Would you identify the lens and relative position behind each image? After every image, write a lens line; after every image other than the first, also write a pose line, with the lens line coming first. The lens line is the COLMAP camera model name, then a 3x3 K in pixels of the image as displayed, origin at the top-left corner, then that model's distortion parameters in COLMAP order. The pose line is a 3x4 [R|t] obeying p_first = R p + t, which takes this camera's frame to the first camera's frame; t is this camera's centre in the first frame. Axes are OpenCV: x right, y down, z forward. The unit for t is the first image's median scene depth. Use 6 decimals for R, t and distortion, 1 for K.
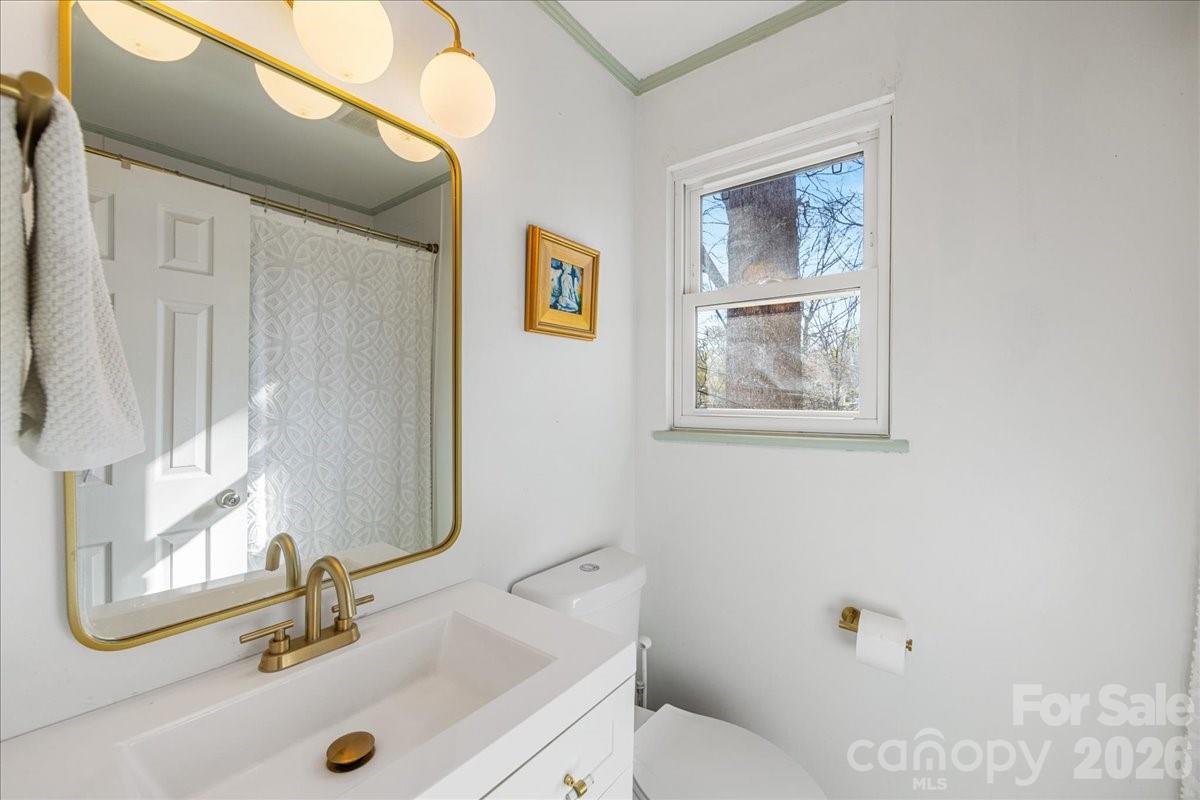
lens RADIAL K [[469.2, 0, 599.4], [0, 469.2, 399.1], [0, 0, 1]] dist [-0.001686, -0.001052]
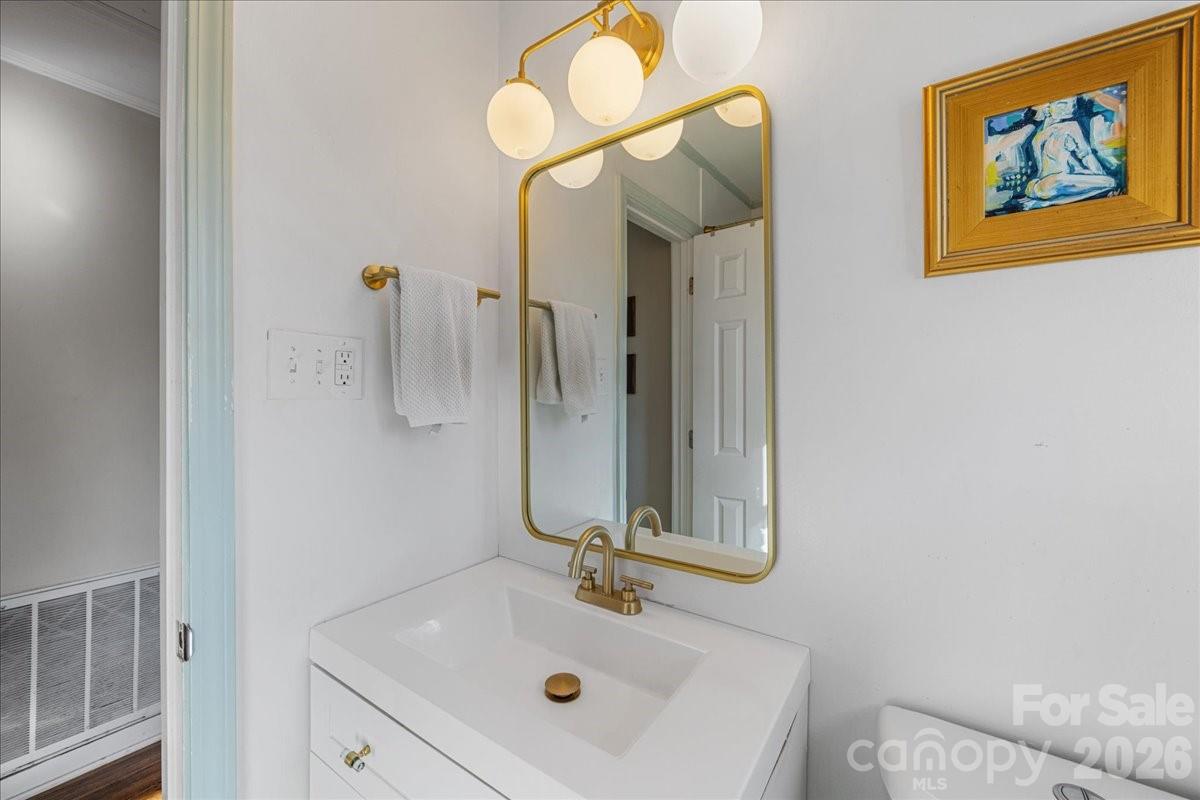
lens RADIAL K [[469.2, 0, 601.3], [0, 469.2, 396.3], [0, 0, 1]] dist [-0.001686, -0.001052]
pose [[0.070830, -0.002686, -0.997485, 0.360750], [-0.000434, 0.999996, -0.002723, 0.001134], [0.997488, 0.000626, 0.070828, 0.532519]]
